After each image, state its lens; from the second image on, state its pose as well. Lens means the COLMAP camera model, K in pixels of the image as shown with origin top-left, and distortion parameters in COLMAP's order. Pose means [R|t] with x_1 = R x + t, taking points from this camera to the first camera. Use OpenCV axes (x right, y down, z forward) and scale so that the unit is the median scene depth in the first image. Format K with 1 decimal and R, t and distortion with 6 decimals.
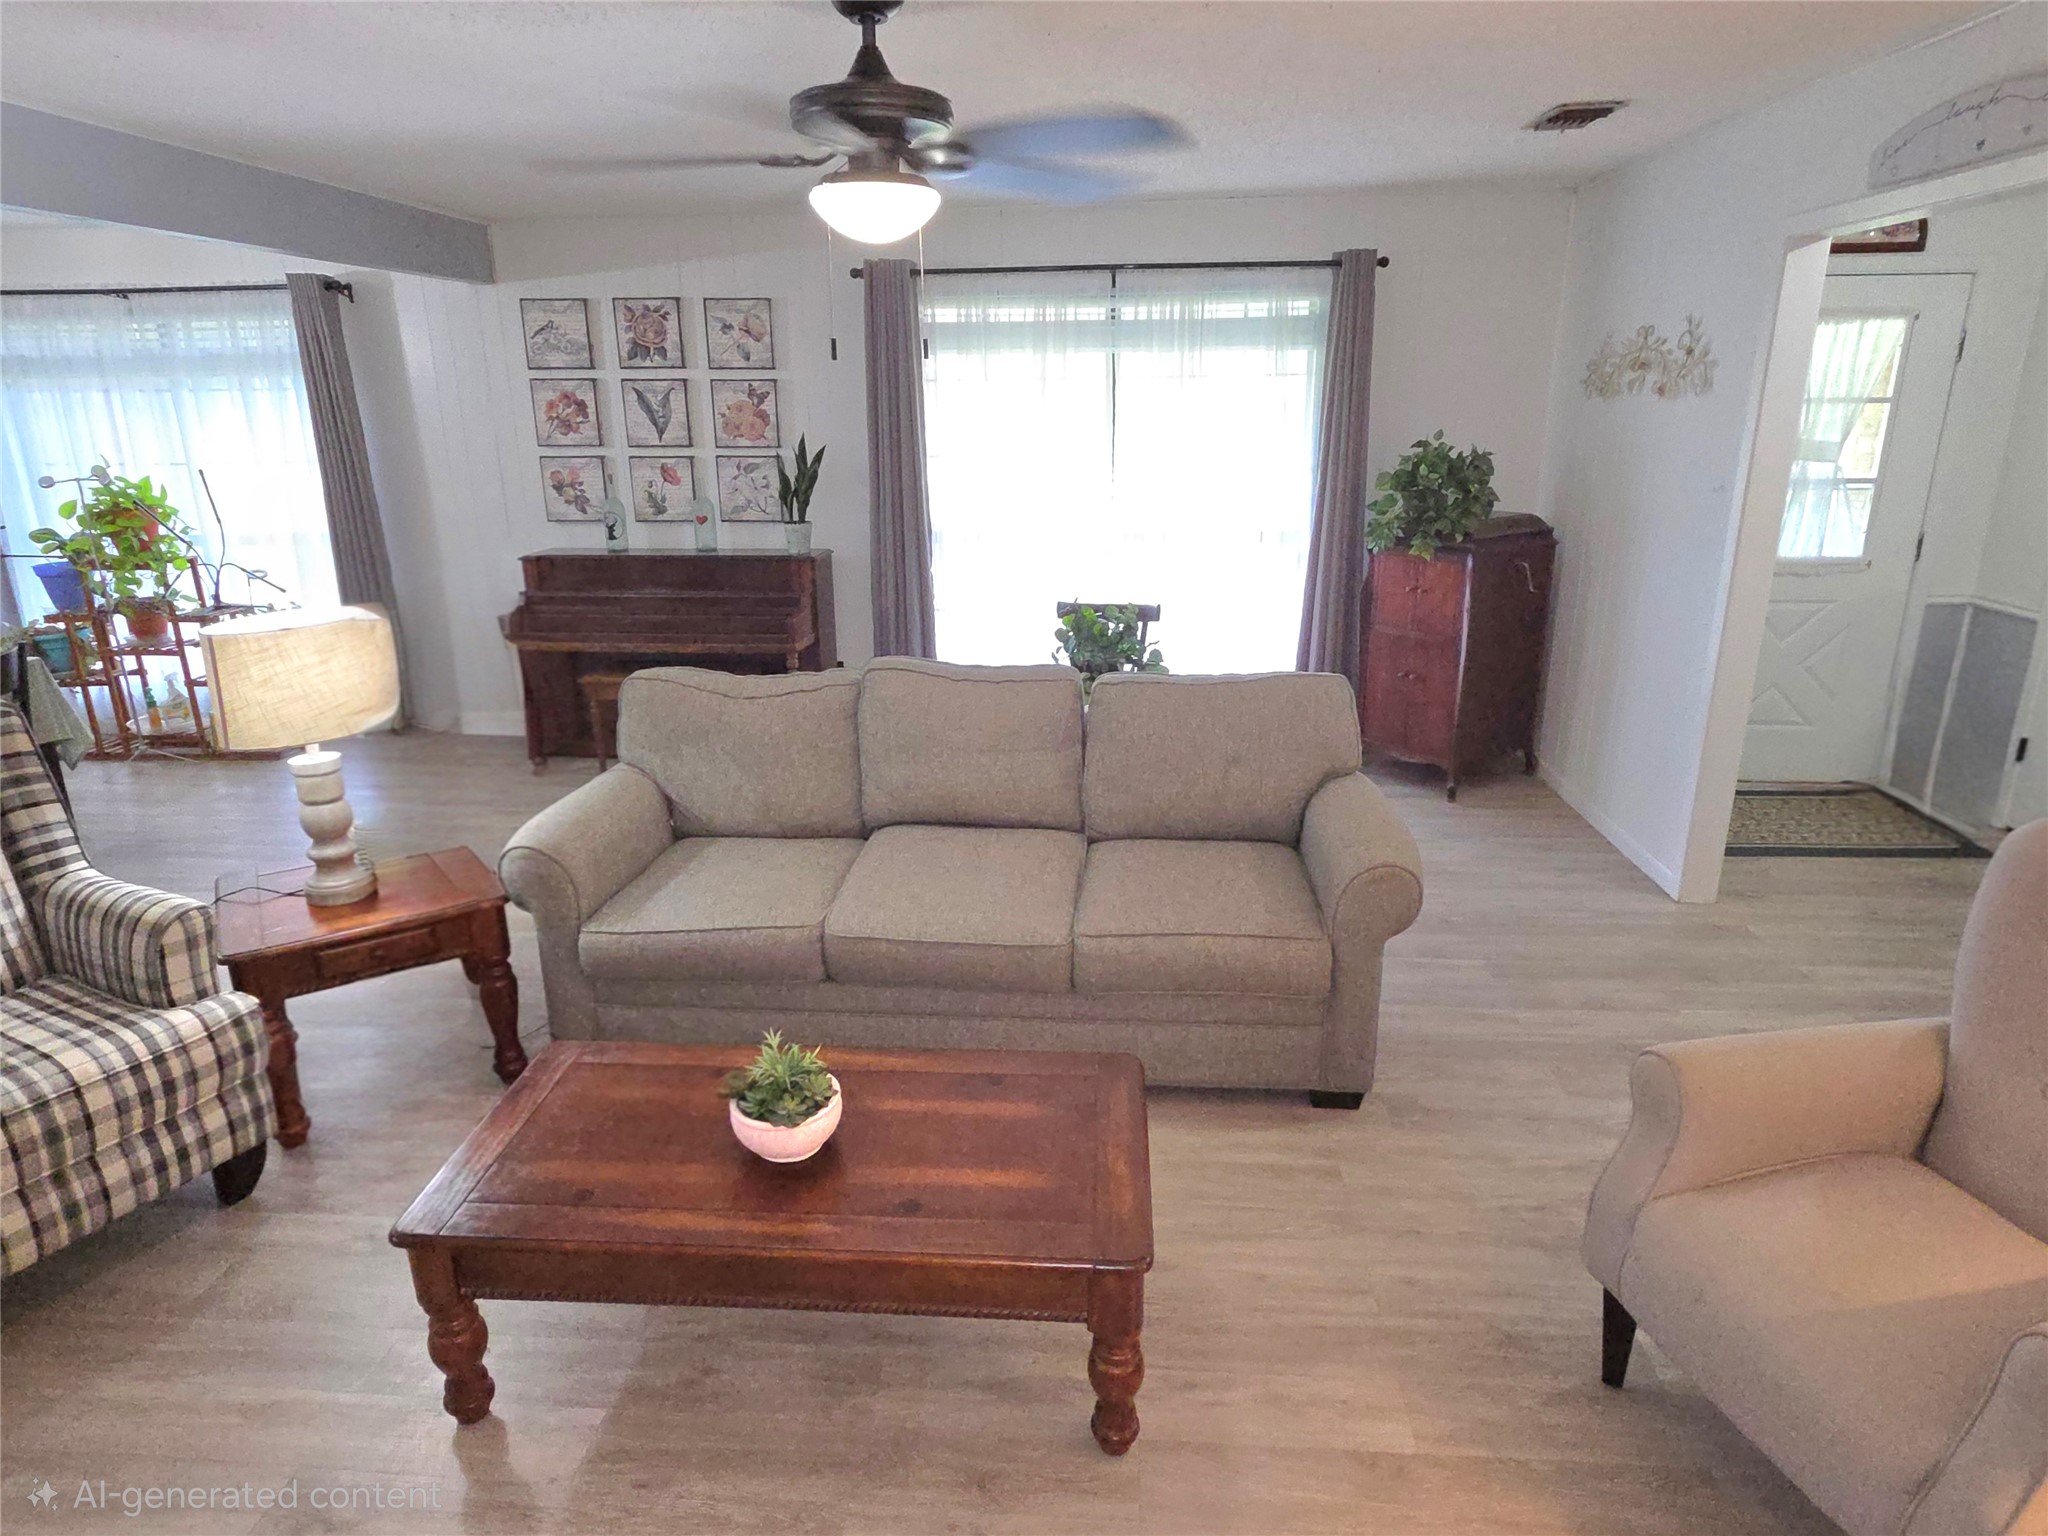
lens RADIAL K [[1204.0, 0, 1023.0], [0, 1204.0, 763.1], [0, 0, 1]] dist [0.003721, -0.001531]
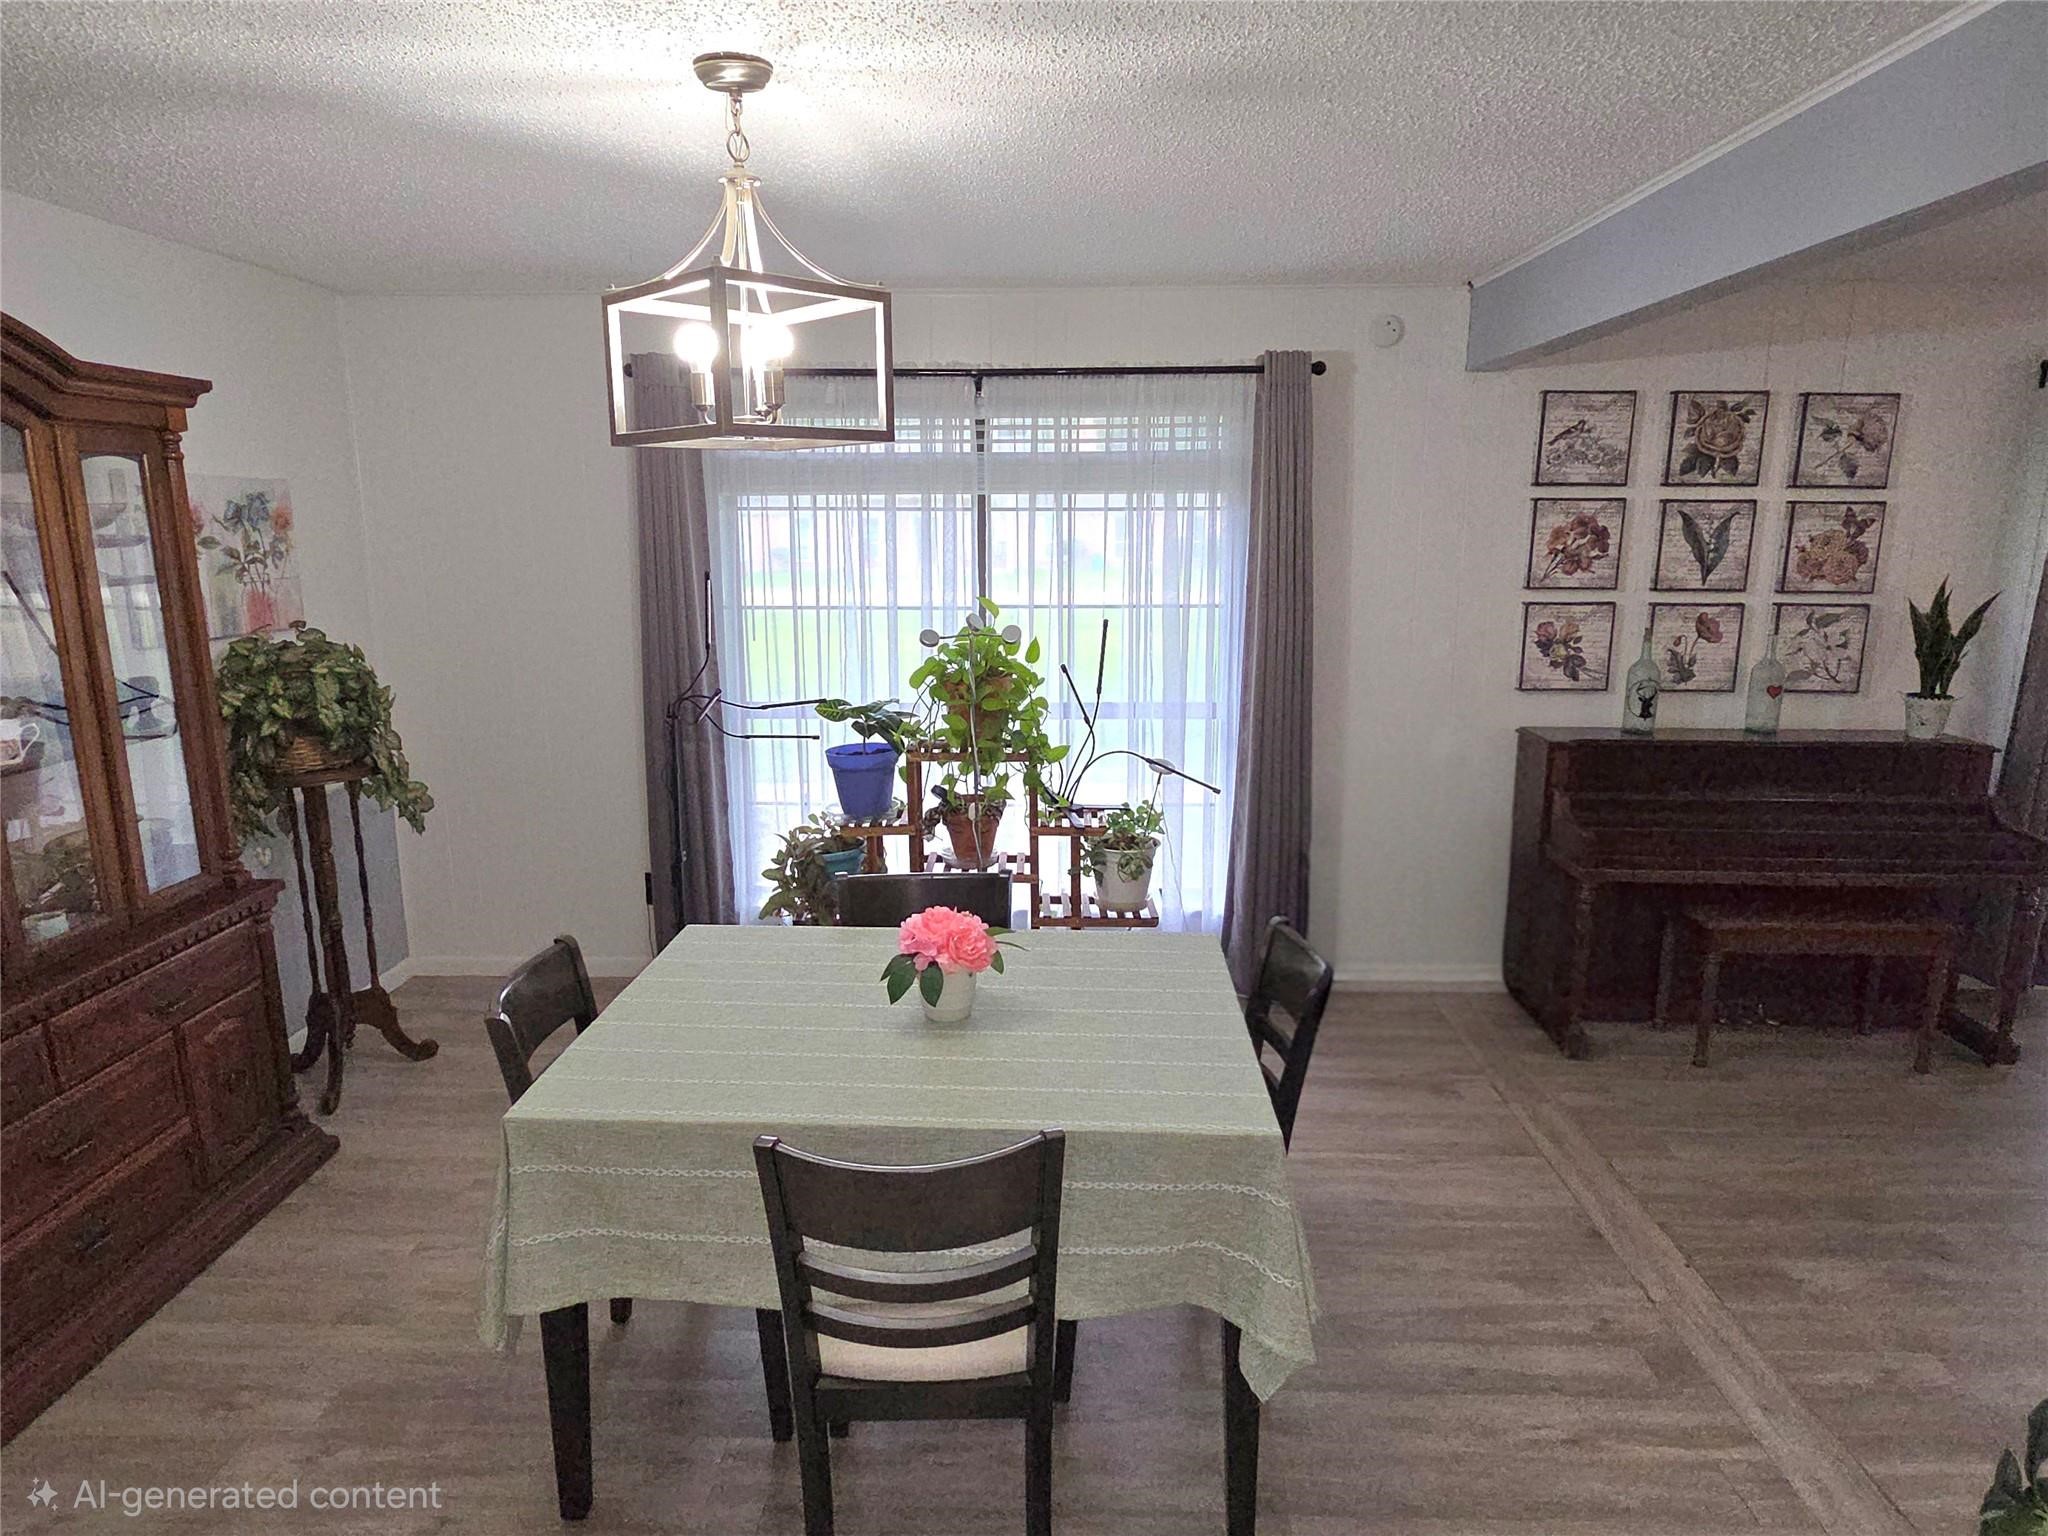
lens RADIAL K [[1204.0, 0, 1012.4], [0, 1204.0, 770.8], [0, 0, 1]] dist [0.003721, -0.001531]
pose [[0.998743, -0.000144, 0.050119, -0.782887], [0.004872, 0.995538, -0.094238, -0.091271], [-0.049882, 0.094363, 0.994287, 0.319167]]
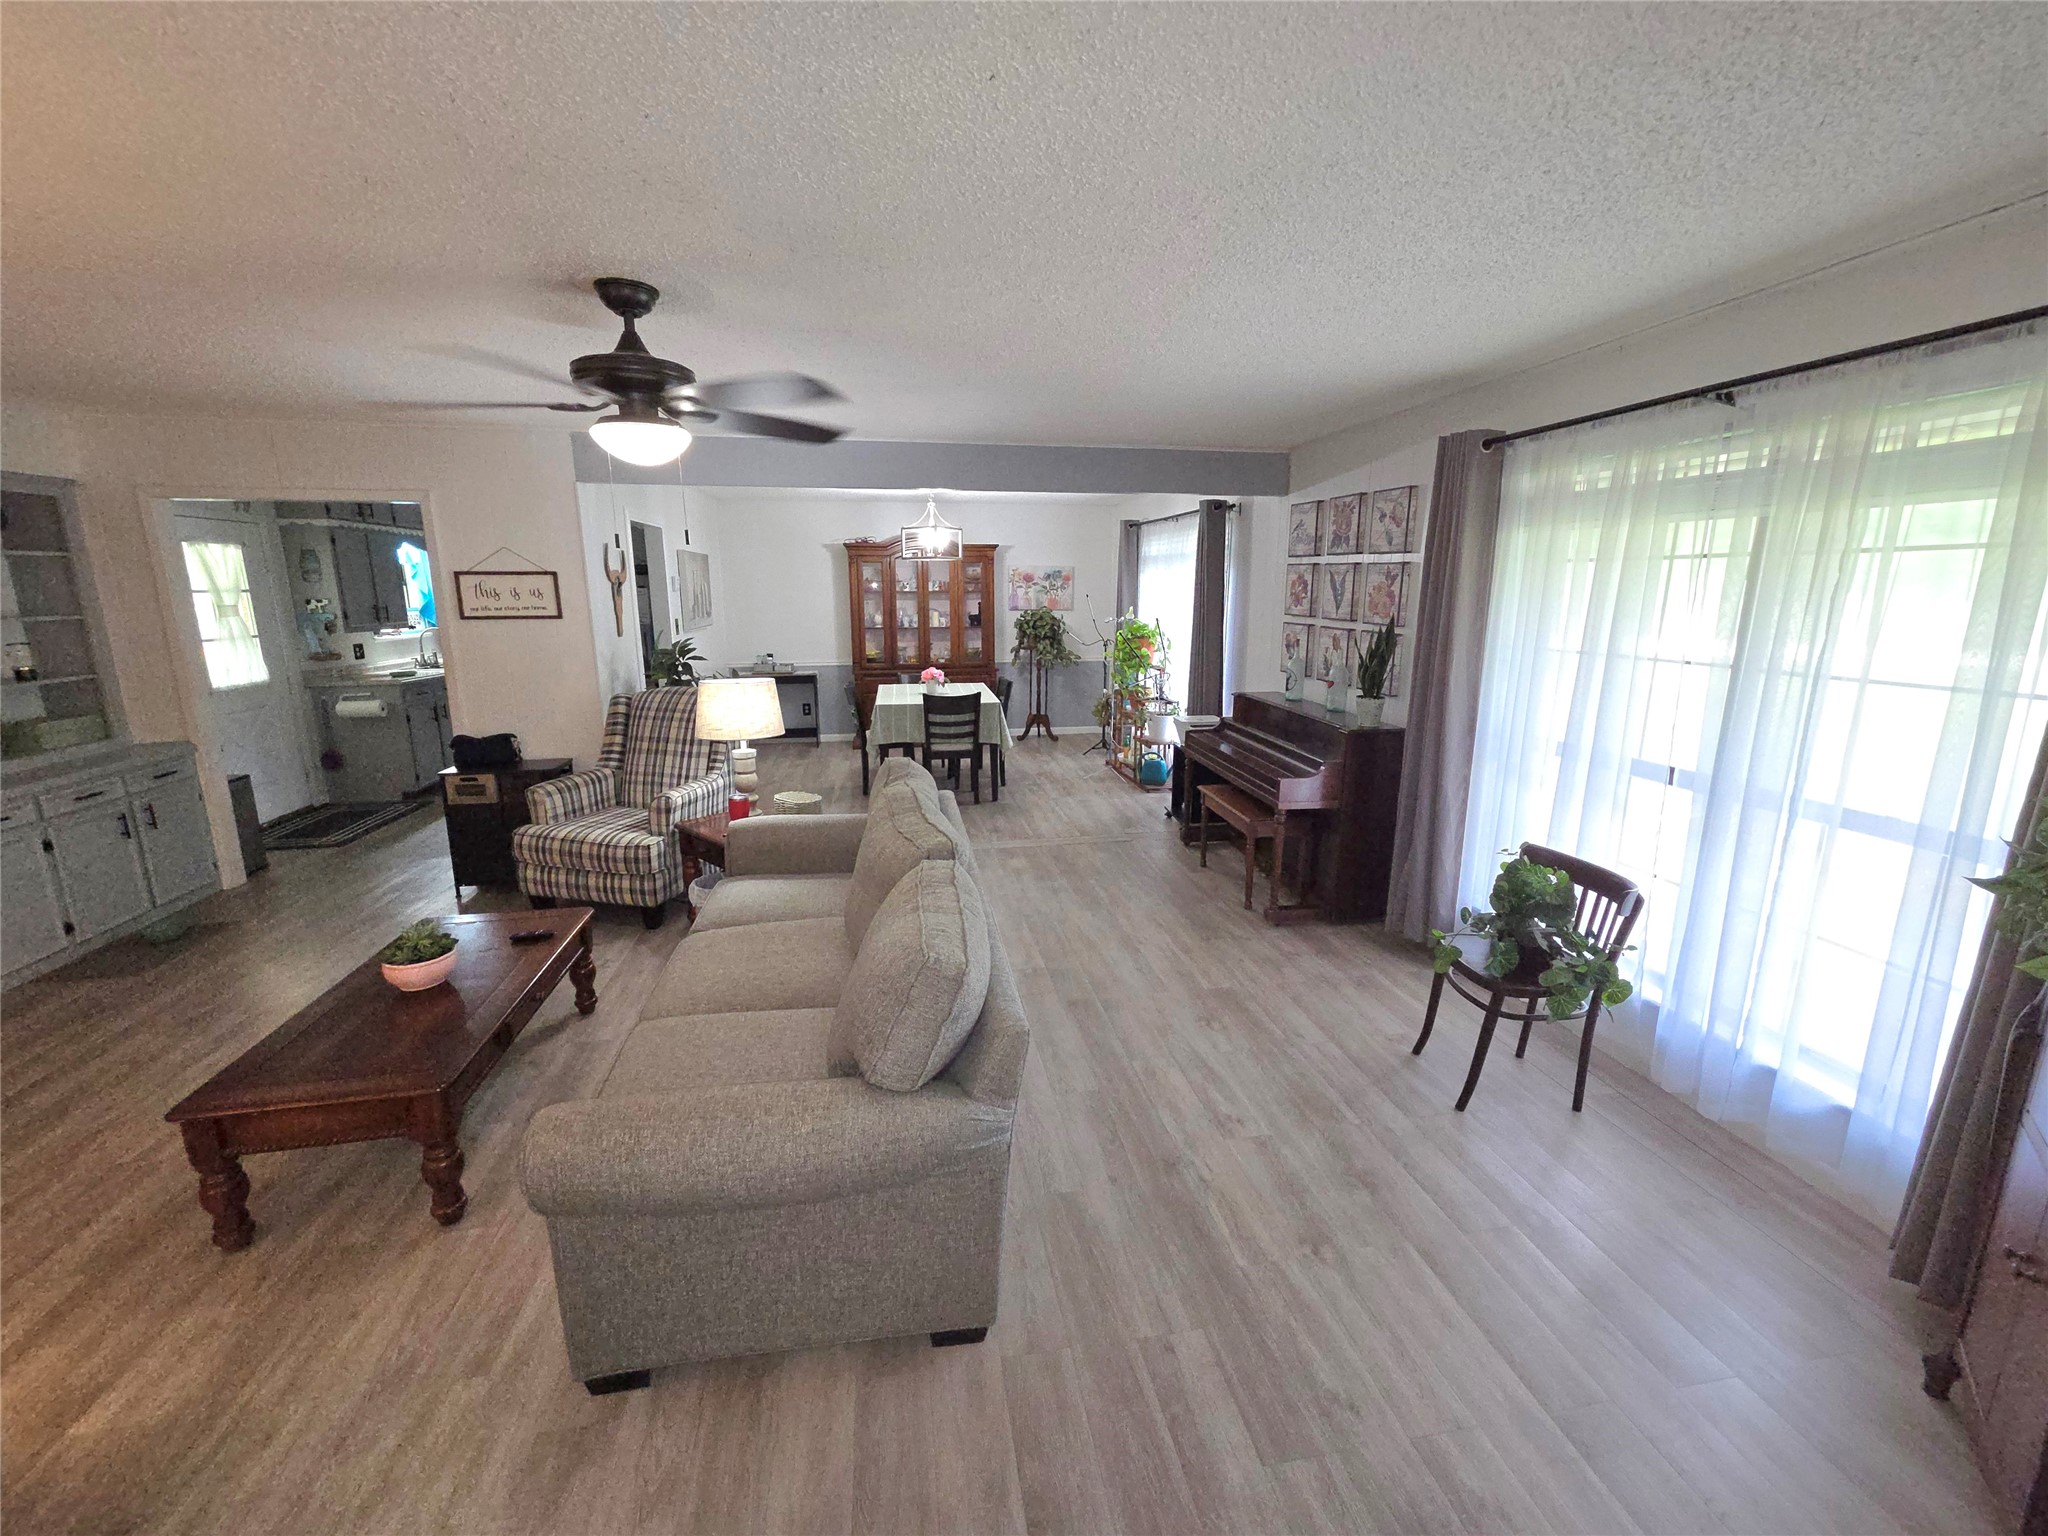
lens RADIAL K [[837.5, 0, 1031.3], [0, 837.5, 760.7], [0, 0, 1]] dist [0.000397, 0.000168]
pose [[0.257906, 0.212672, -0.942473, 0.437860], [-0.289358, 0.947701, 0.134670, -0.162241], [0.921822, 0.237980, 0.305956, 0.529243]]
